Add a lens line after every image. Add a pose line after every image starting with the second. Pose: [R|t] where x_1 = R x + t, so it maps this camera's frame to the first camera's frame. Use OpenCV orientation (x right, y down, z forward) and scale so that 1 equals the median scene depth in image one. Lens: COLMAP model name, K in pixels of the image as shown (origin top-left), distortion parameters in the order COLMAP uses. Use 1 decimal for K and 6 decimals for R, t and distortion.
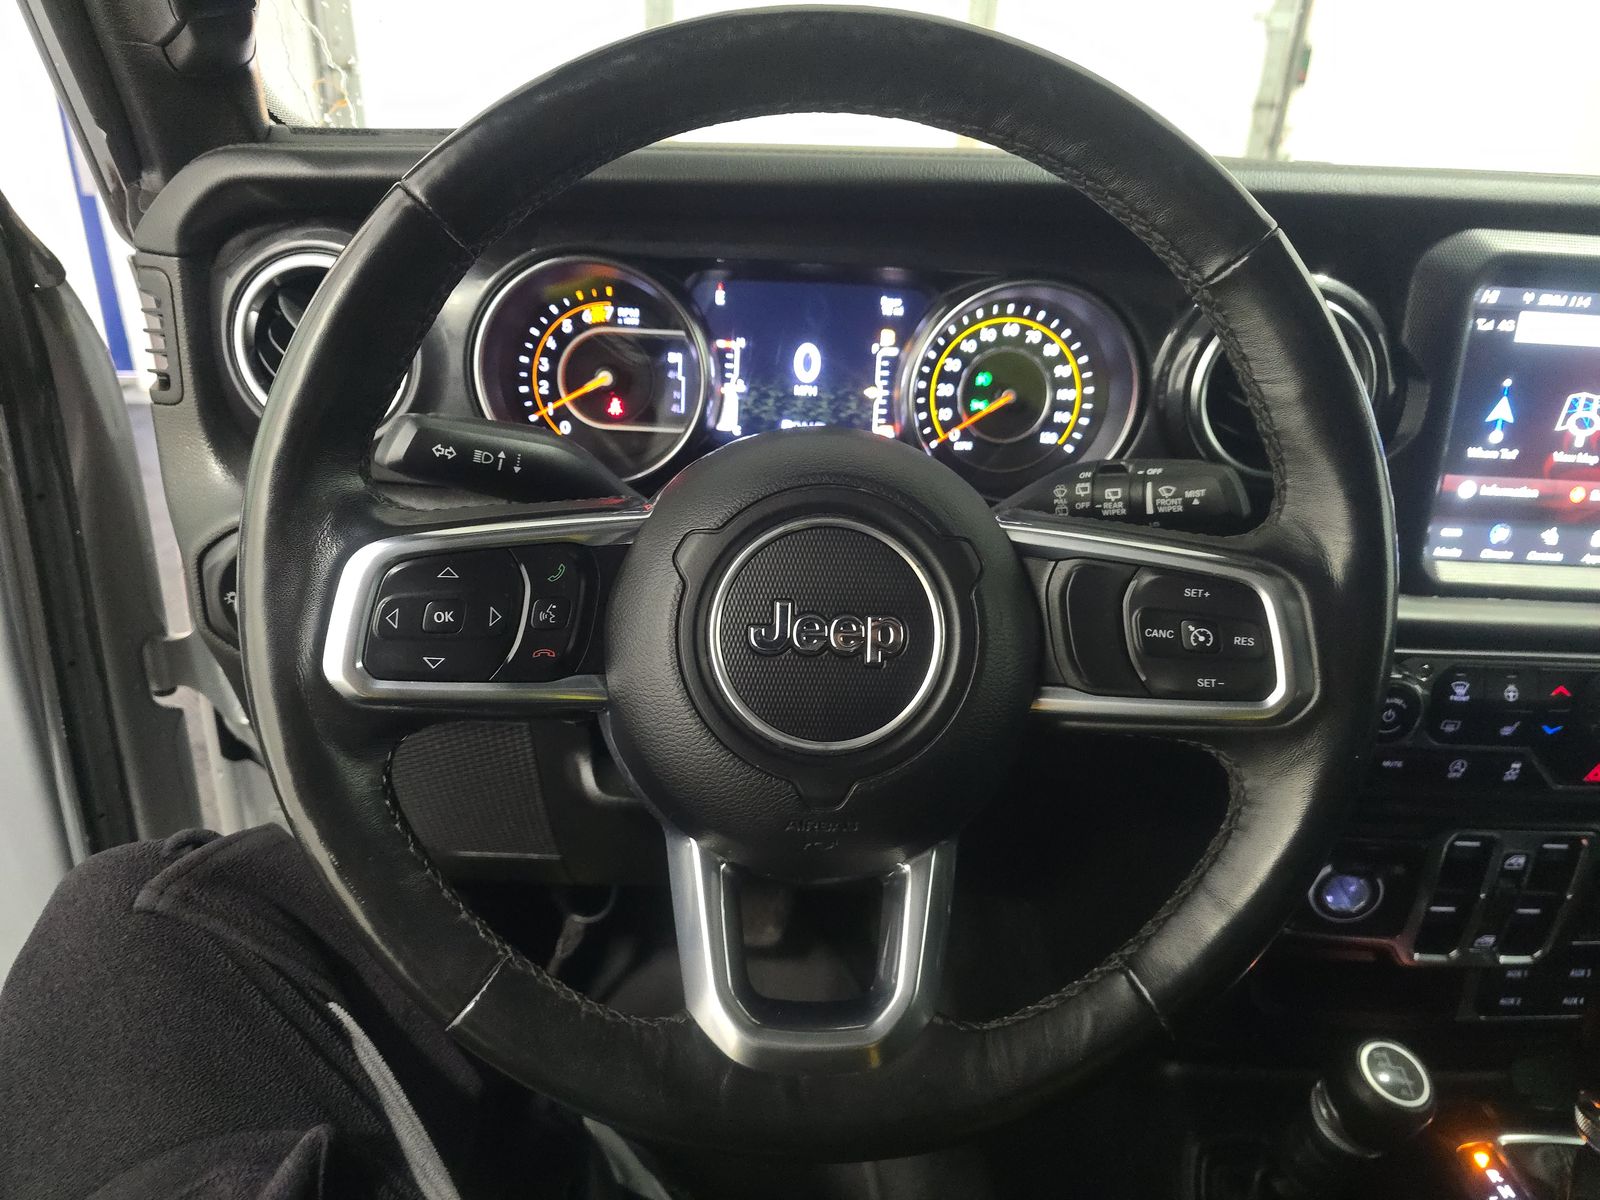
lens RADIAL K [[1161.2, 0, 778.5], [0, 1161.2, 601.0], [0, 0, 1]] dist [0.137888, -0.183614]
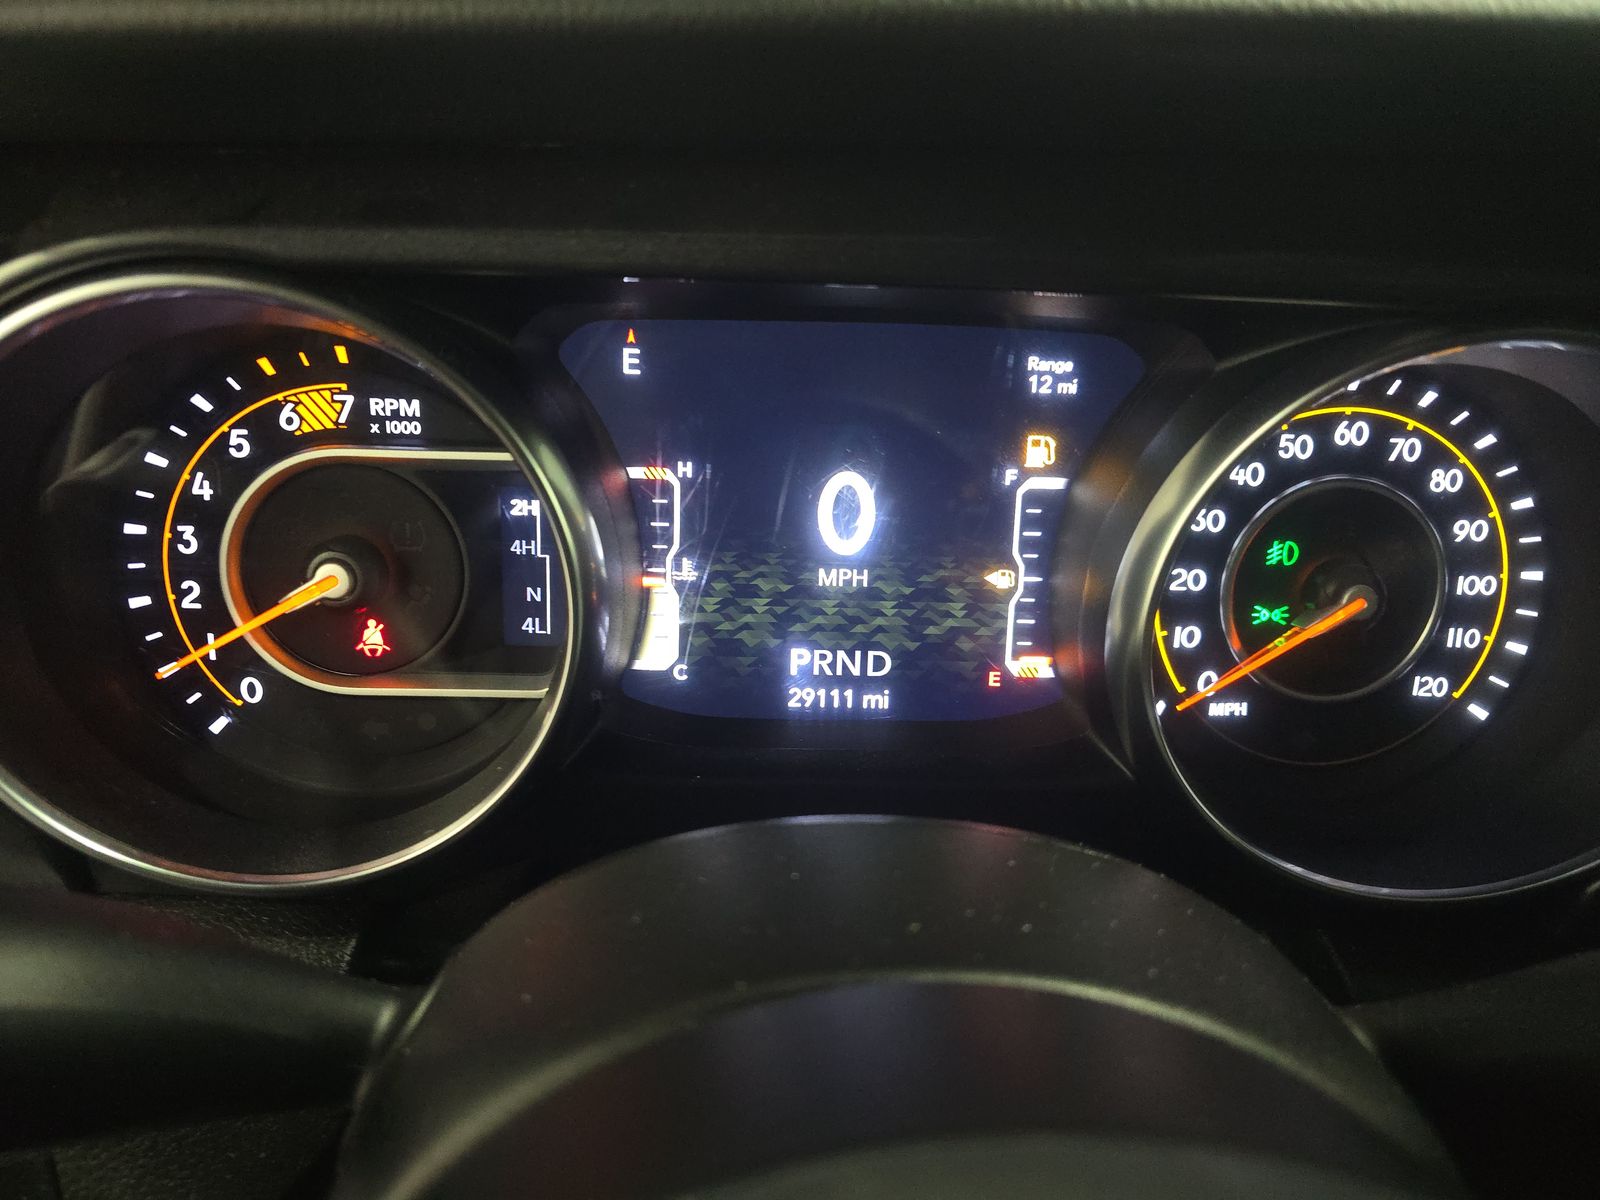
lens RADIAL K [[1113.5, 0, 790.2], [0, 1113.5, 608.3], [0, 0, 1]] dist [0.045220, -0.046201]
pose [[0.999557, -0.019901, 0.022148, -0.005138], [0.019128, 0.999218, 0.034595, -0.187476], [-0.022819, -0.034156, 0.999156, 0.614354]]
